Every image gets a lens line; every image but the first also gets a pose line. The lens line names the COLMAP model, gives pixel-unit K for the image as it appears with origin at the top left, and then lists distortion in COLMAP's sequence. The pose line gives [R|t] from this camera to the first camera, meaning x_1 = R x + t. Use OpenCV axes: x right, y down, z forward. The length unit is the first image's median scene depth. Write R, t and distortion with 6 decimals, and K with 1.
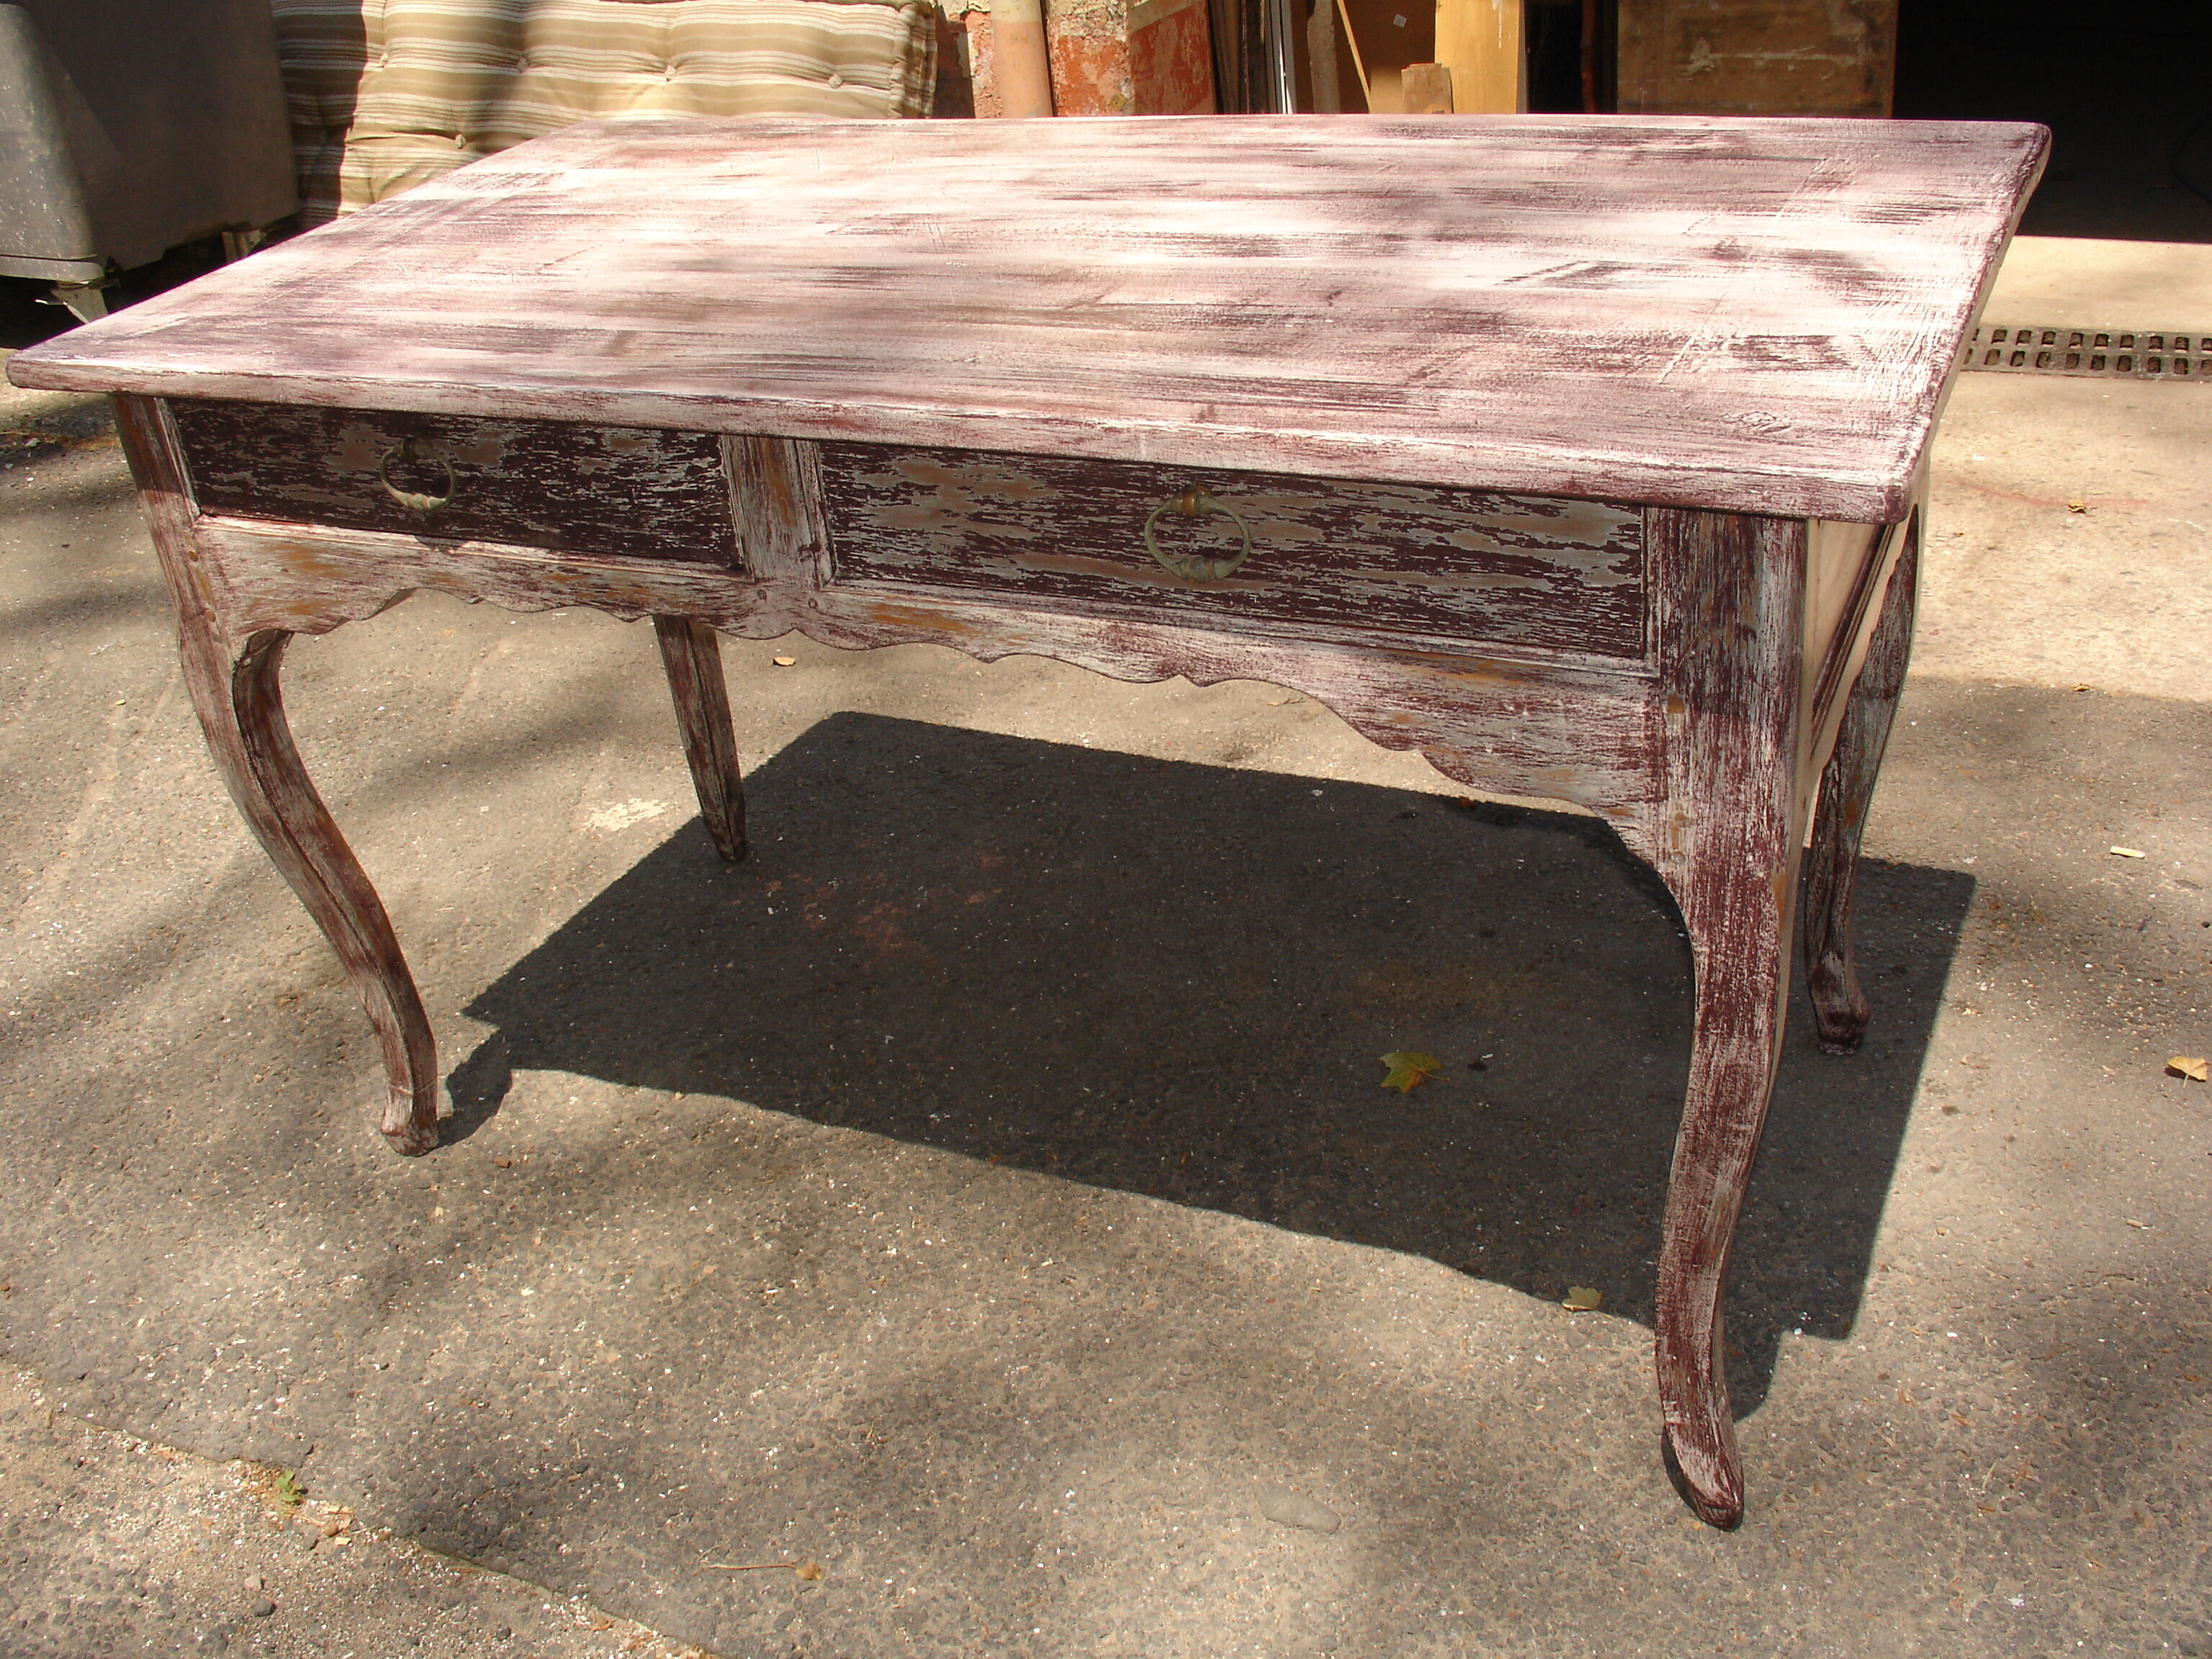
lens RADIAL K [[2201.6, 0, 1077.6], [0, 2201.6, 800.4], [0, 0, 1]] dist [-0.201900, 0.233869]
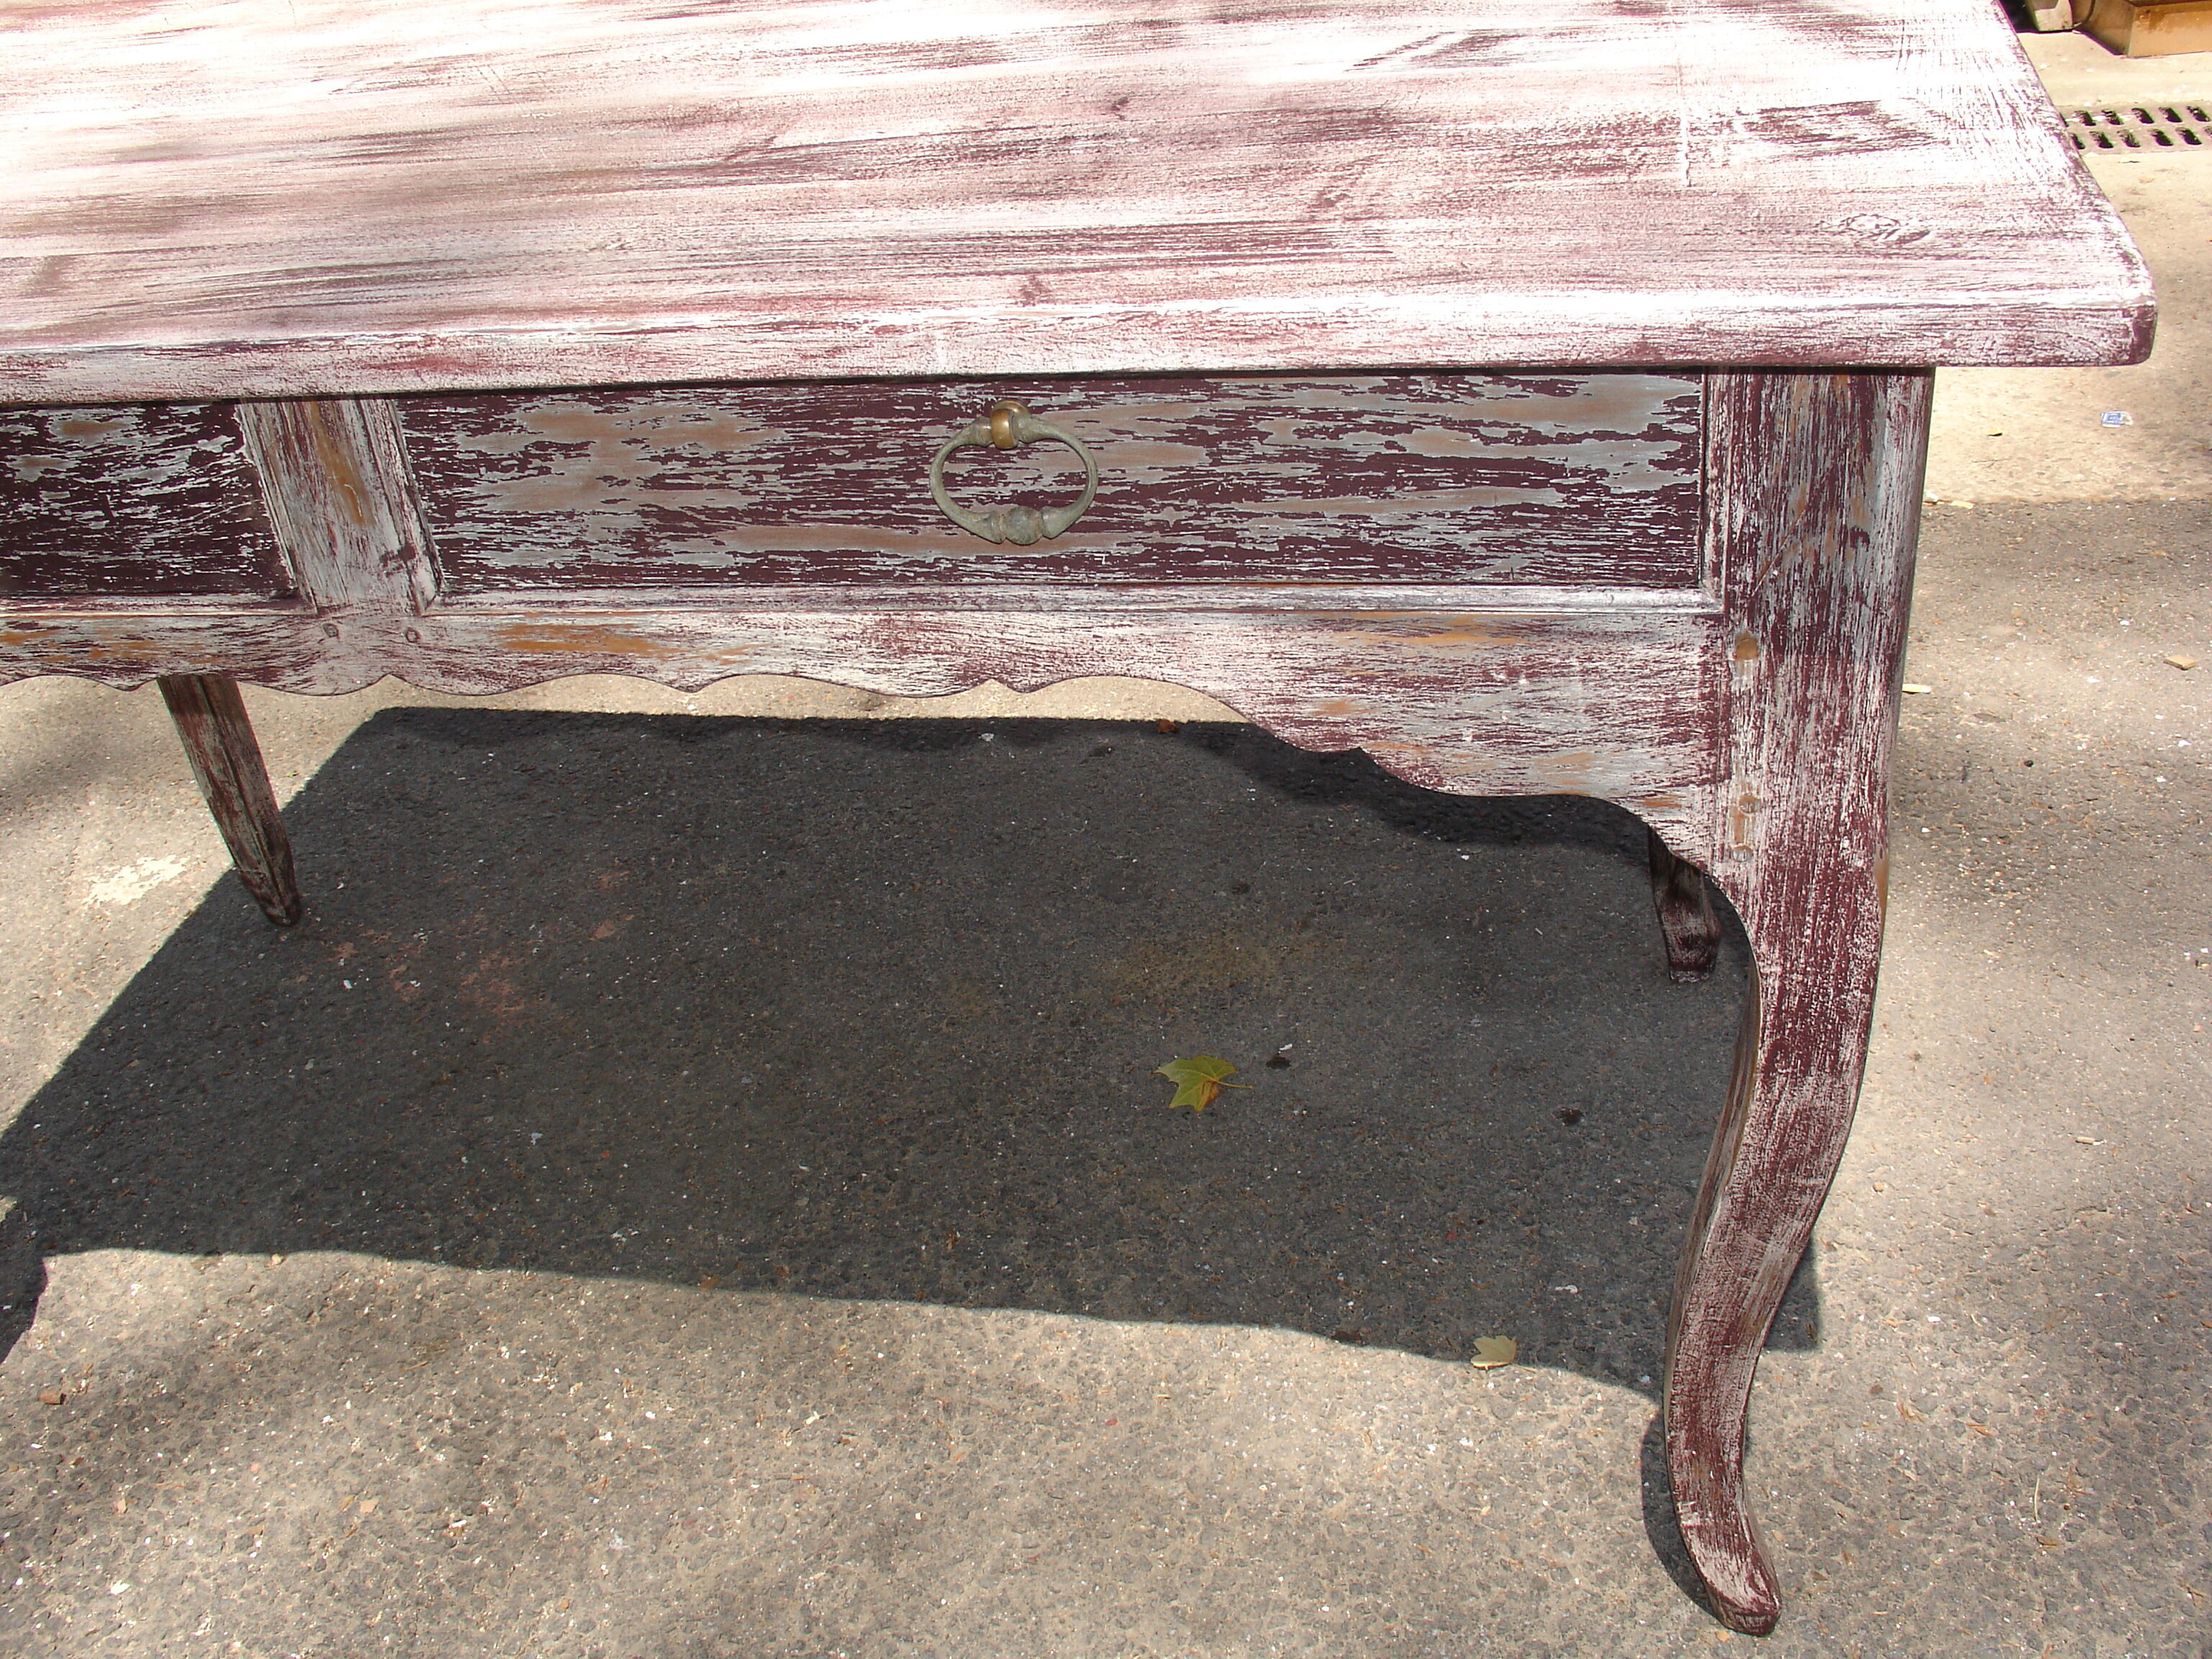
lens RADIAL K [[2201.6, 0, 1077.6], [0, 2201.6, 800.4], [0, 0, 1]] dist [-0.201900, 0.233869]
pose [[0.965537, -0.142374, 0.217873, -0.072755], [0.129707, 0.988975, 0.071451, -0.058611], [-0.225644, -0.040729, 0.973358, 0.296424]]
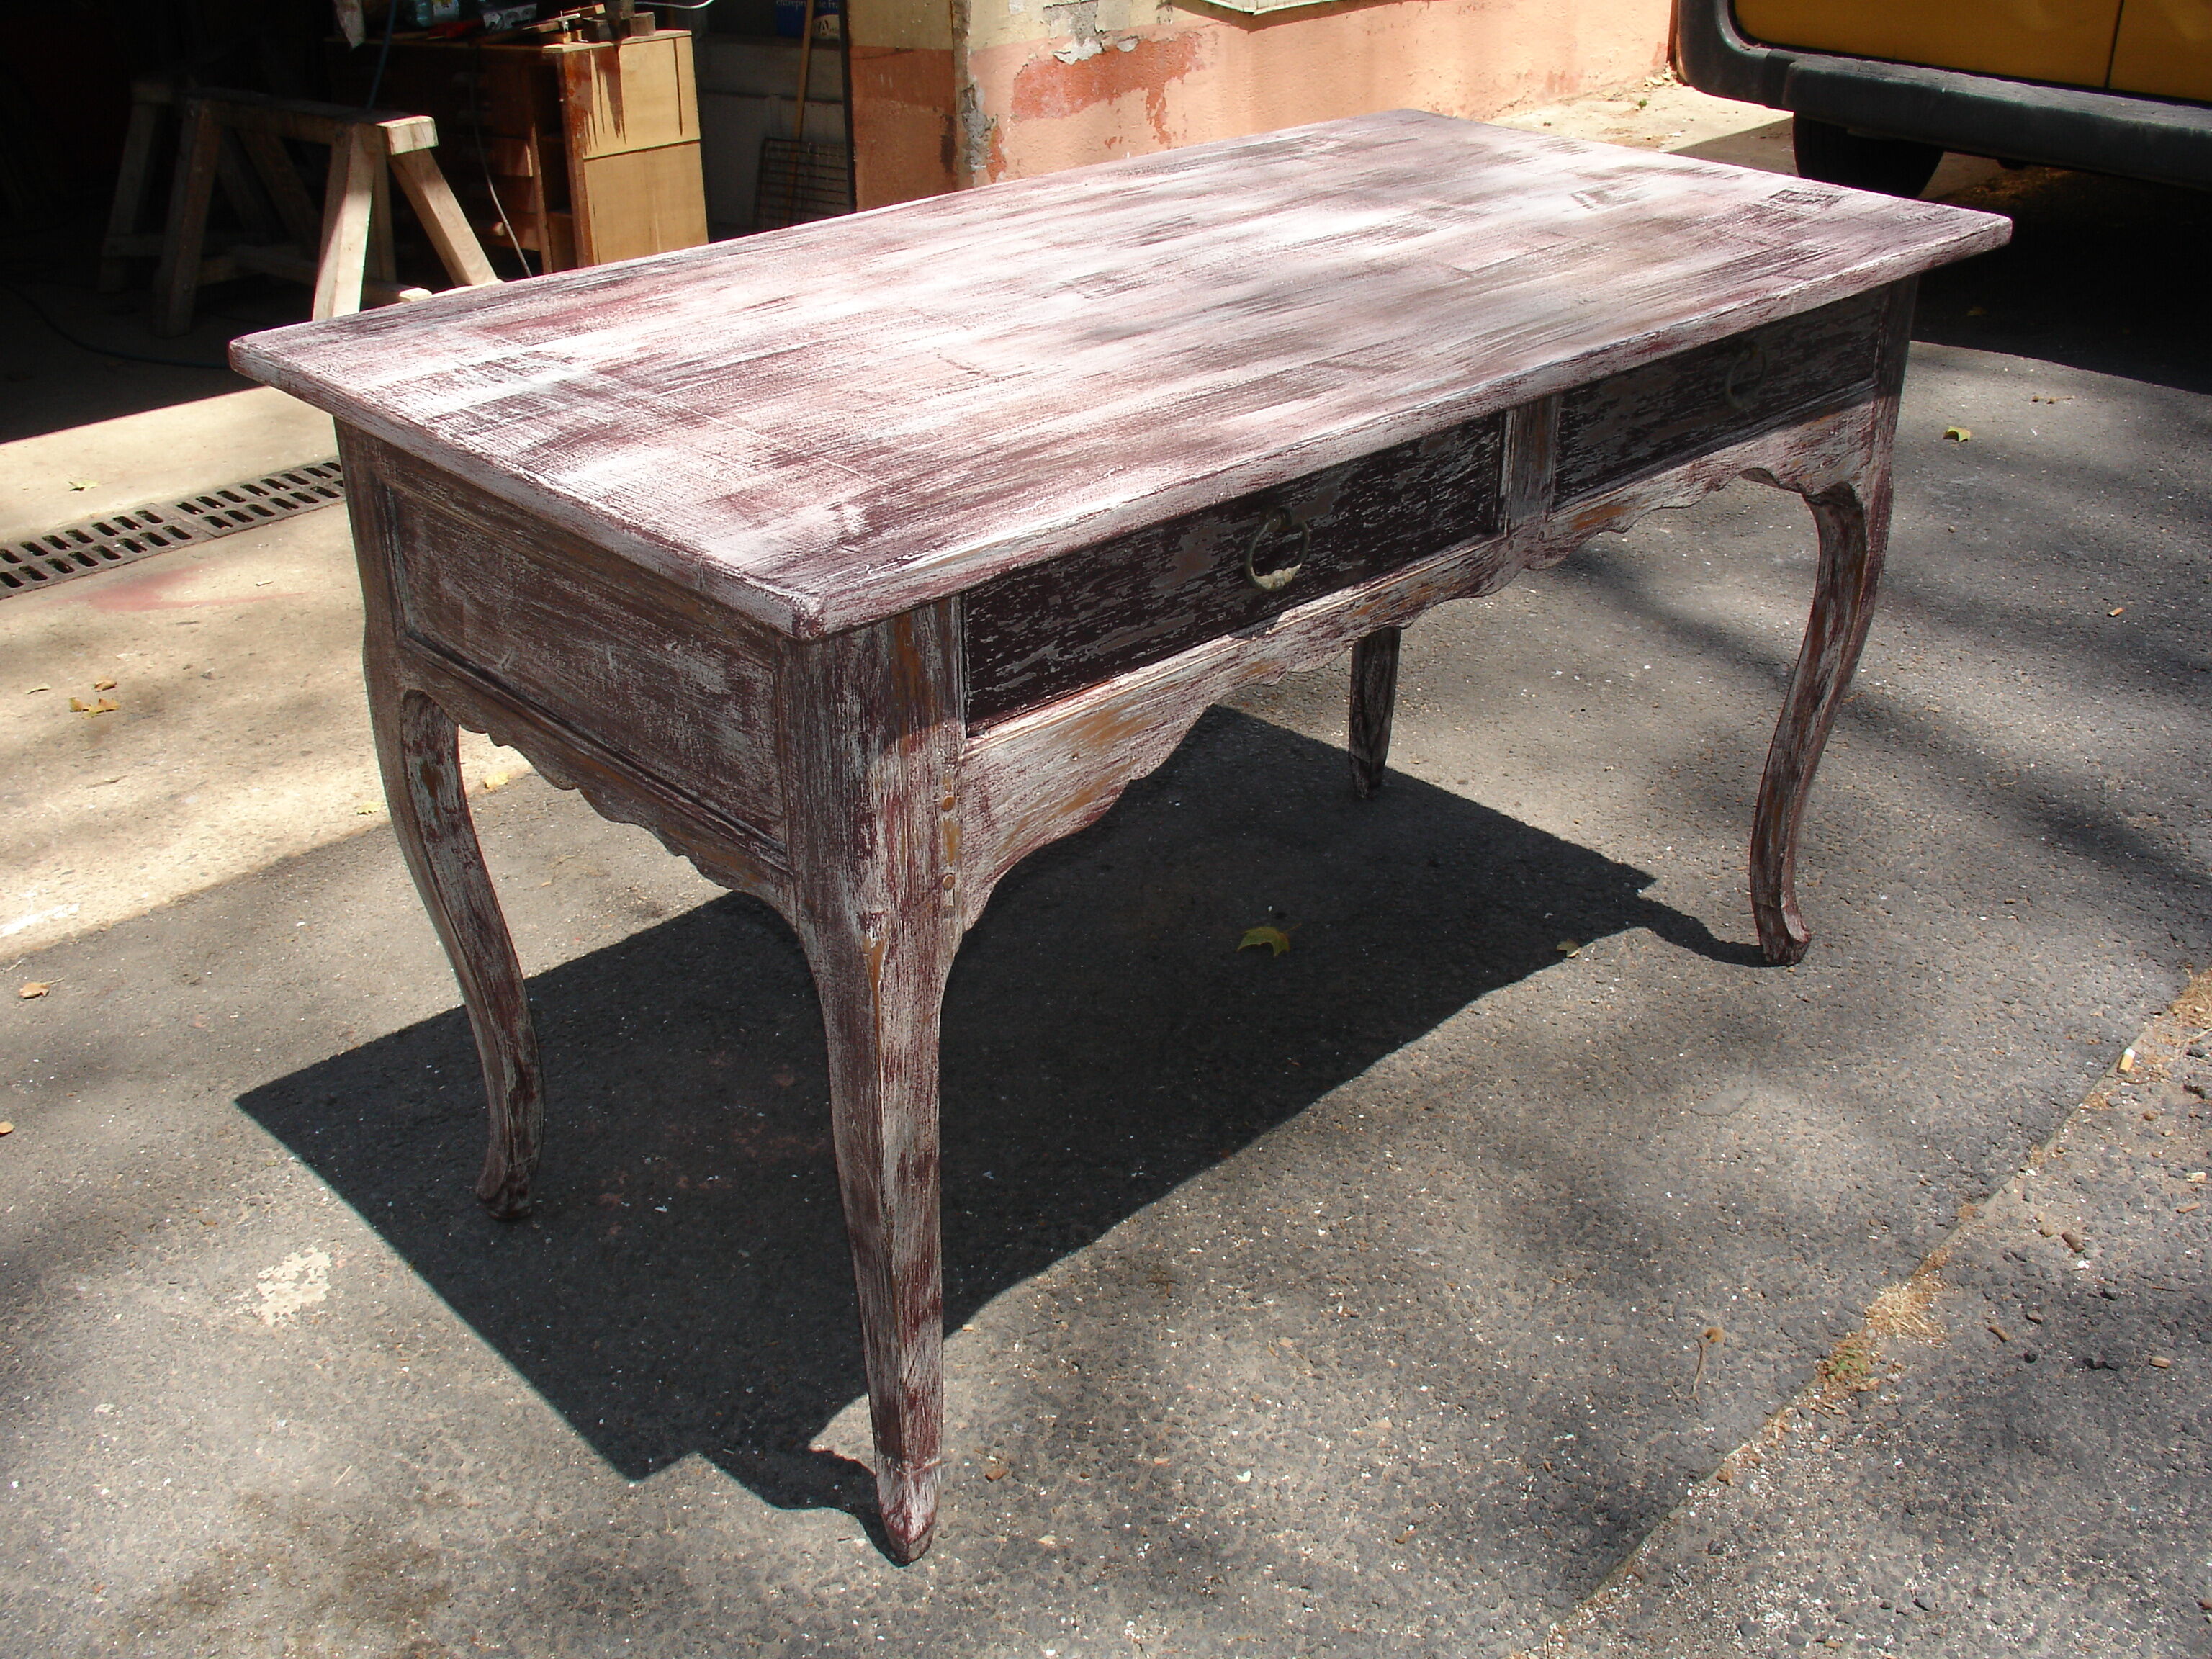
lens RADIAL K [[2201.6, 0, 1077.6], [0, 2201.6, 800.4], [0, 0, 1]] dist [-0.201900, 0.233869]
pose [[0.333860, -0.332188, 0.882150, -1.231185], [0.430326, 0.886347, 0.170907, -0.260157], [-0.838664, 0.322553, 0.438864, 0.716205]]
